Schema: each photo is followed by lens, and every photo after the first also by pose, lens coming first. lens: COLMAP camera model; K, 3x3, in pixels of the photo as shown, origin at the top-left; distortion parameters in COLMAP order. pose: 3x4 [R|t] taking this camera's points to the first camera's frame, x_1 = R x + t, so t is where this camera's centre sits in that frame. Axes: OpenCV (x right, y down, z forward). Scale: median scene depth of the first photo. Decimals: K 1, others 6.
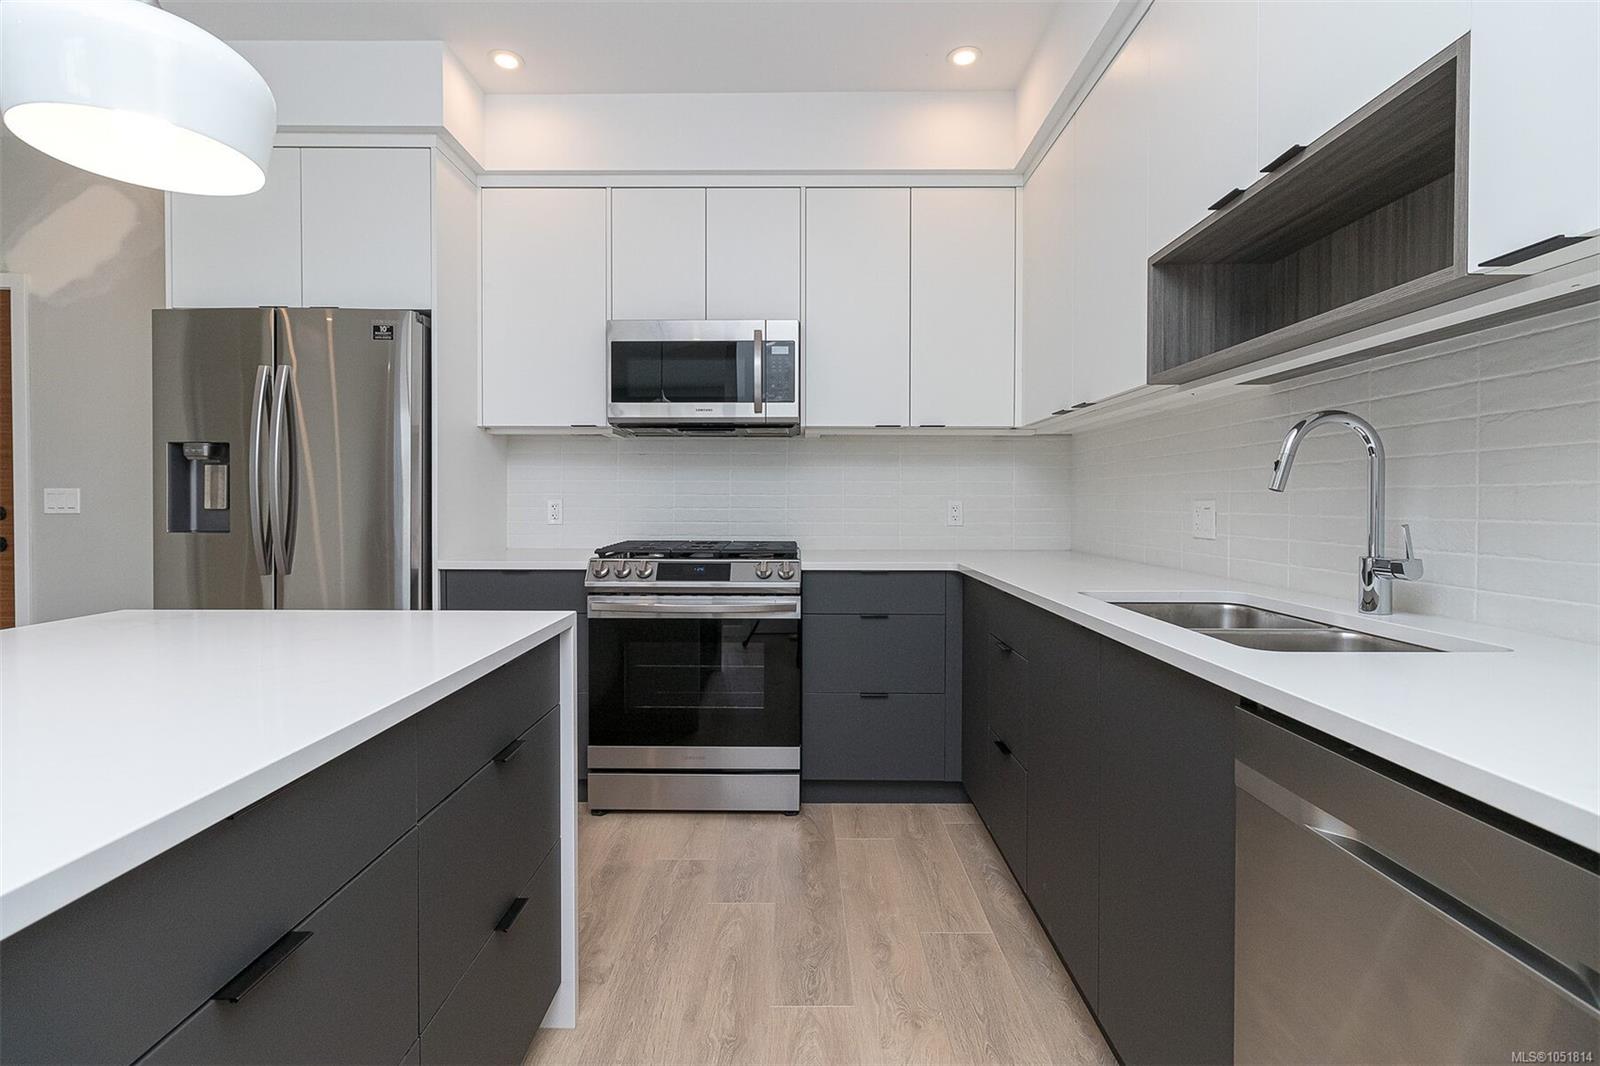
lens RADIAL K [[764.6, 0, 800.5], [0, 764.6, 474.9], [0, 0, 1]] dist [-0.000628, -0.000076]
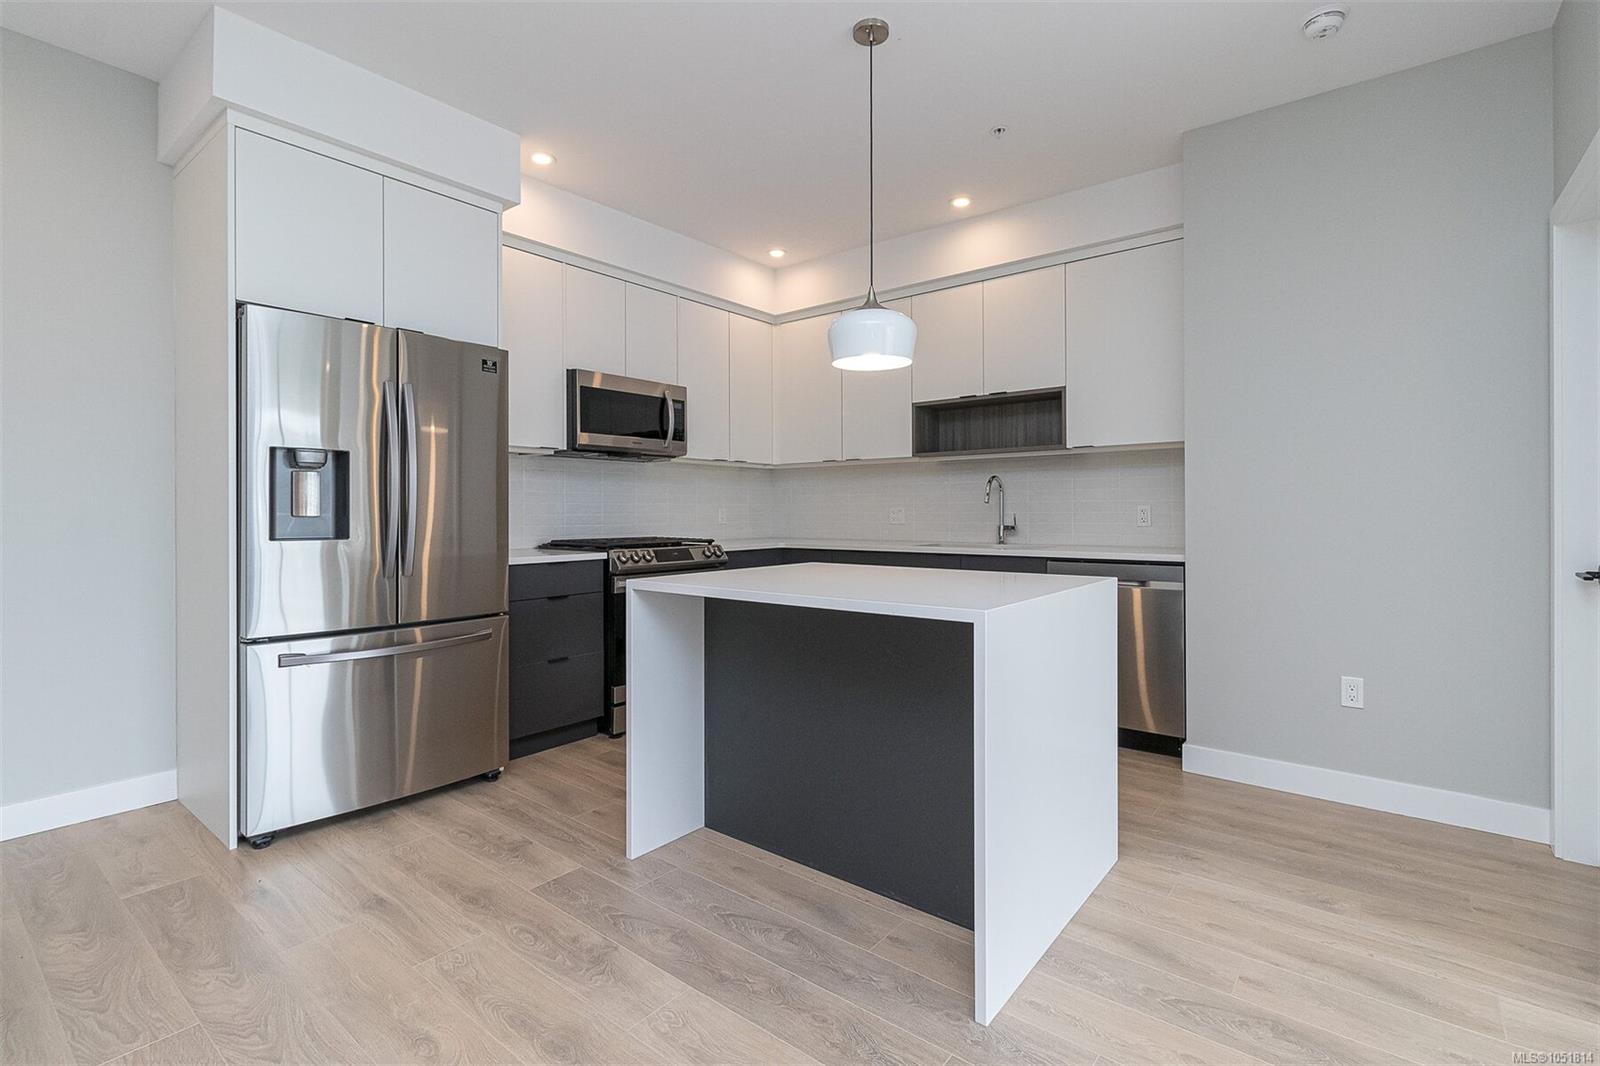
lens RADIAL K [[724.9, 0, 805.7], [0, 724.9, 507.5], [0, 0, 1]] dist [-0.001120, -0.000412]
pose [[0.614690, -0.002825, 0.788764, -1.080851], [-0.028237, 0.999274, 0.025585, -0.009549], [-0.788263, -0.037999, 0.614164, -0.079728]]
